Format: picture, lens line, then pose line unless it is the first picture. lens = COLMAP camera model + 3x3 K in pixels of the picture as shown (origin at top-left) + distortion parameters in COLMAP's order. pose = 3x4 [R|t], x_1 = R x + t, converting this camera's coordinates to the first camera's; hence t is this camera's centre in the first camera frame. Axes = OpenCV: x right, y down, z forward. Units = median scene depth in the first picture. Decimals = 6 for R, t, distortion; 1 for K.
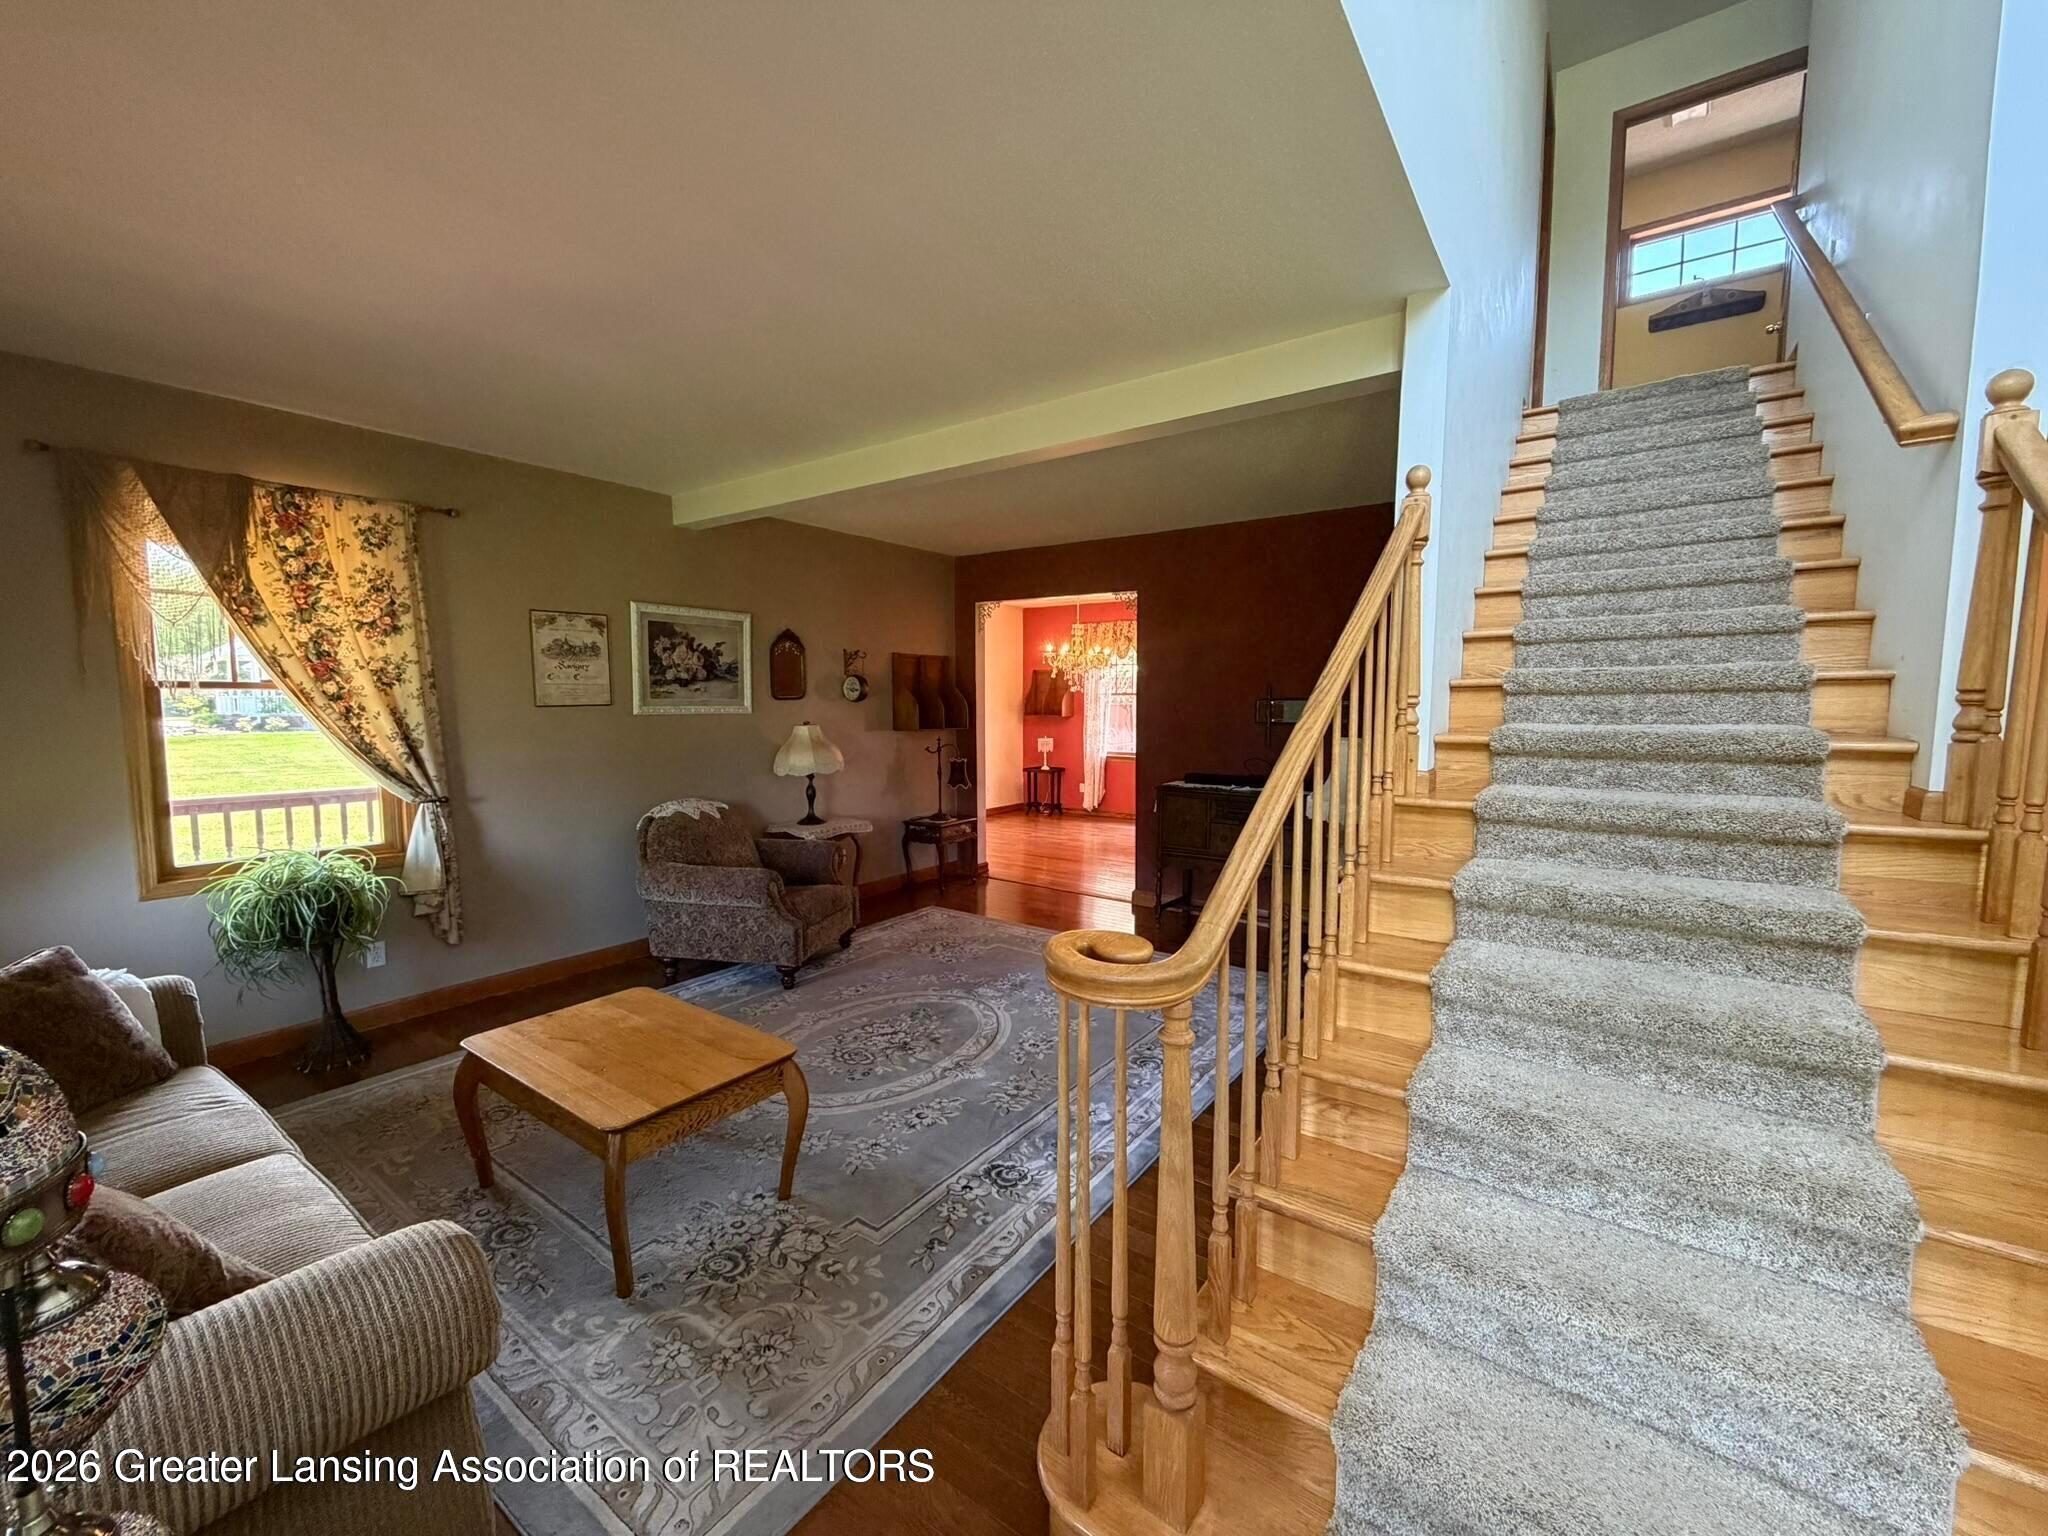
lens RADIAL K [[815.7, 0, 1023.3], [0, 815.7, 766.1], [0, 0, 1]] dist [-0.000191, -0.000632]
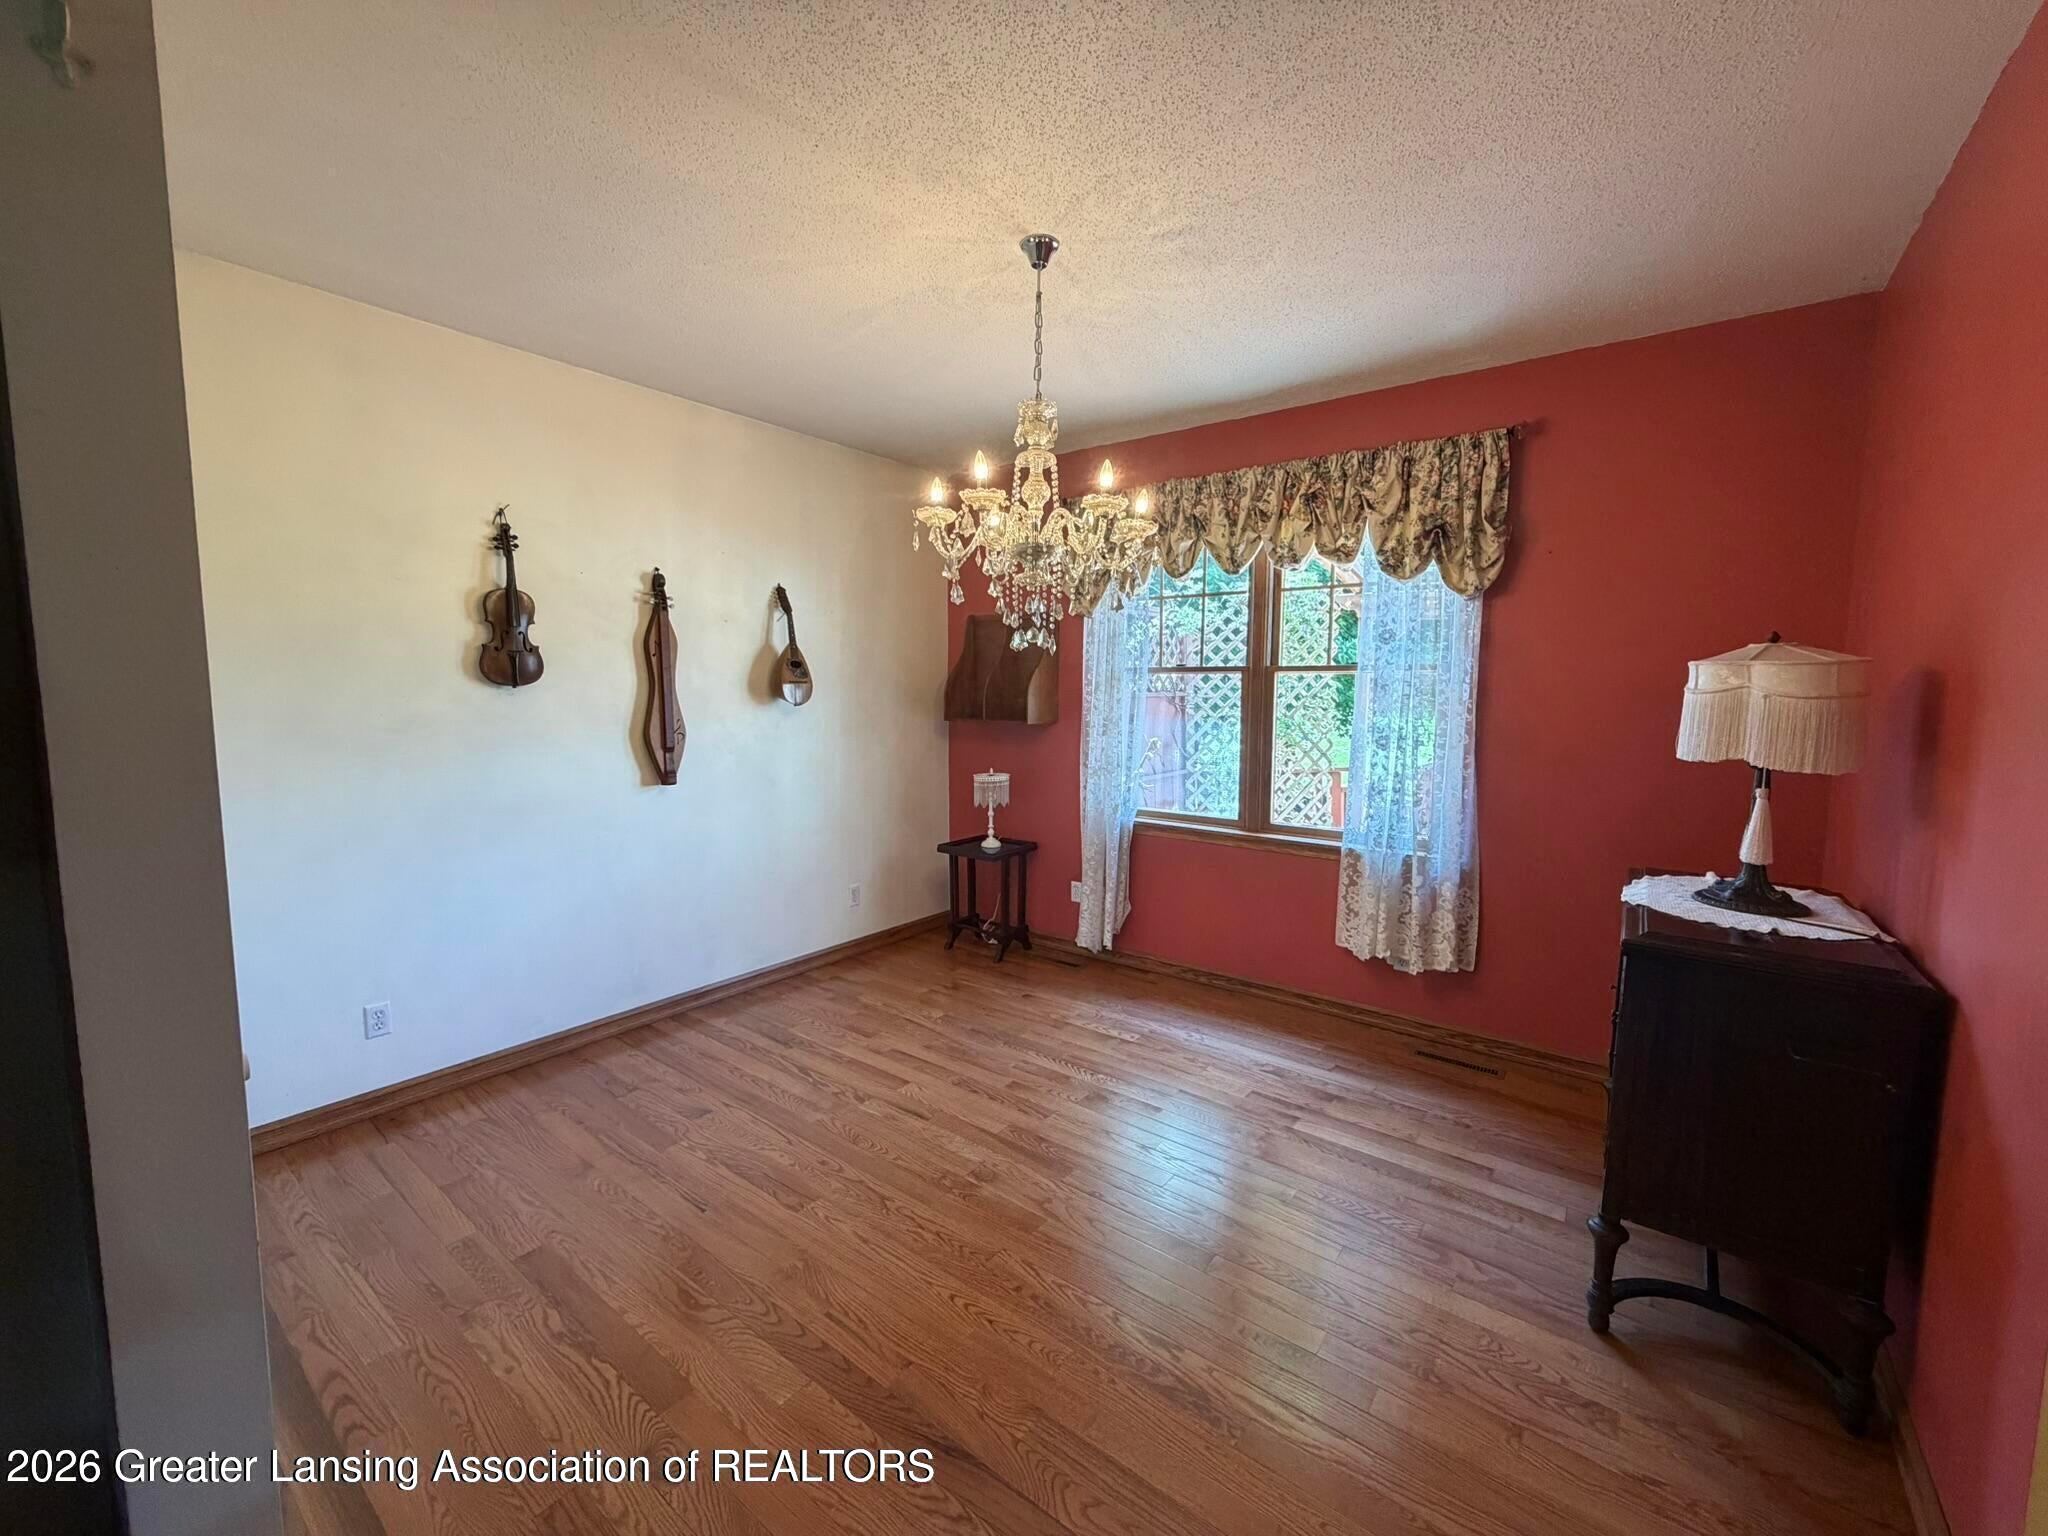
lens RADIAL K [[815.7, 0, 1027.0], [0, 815.7, 763.4], [0, 0, 1]] dist [-0.000191, -0.000632]
pose [[0.999540, 0.010450, -0.028469, 0.136054], [-0.010170, 0.999899, 0.009958, -0.104161], [0.028571, -0.009664, 0.999545, 1.362707]]
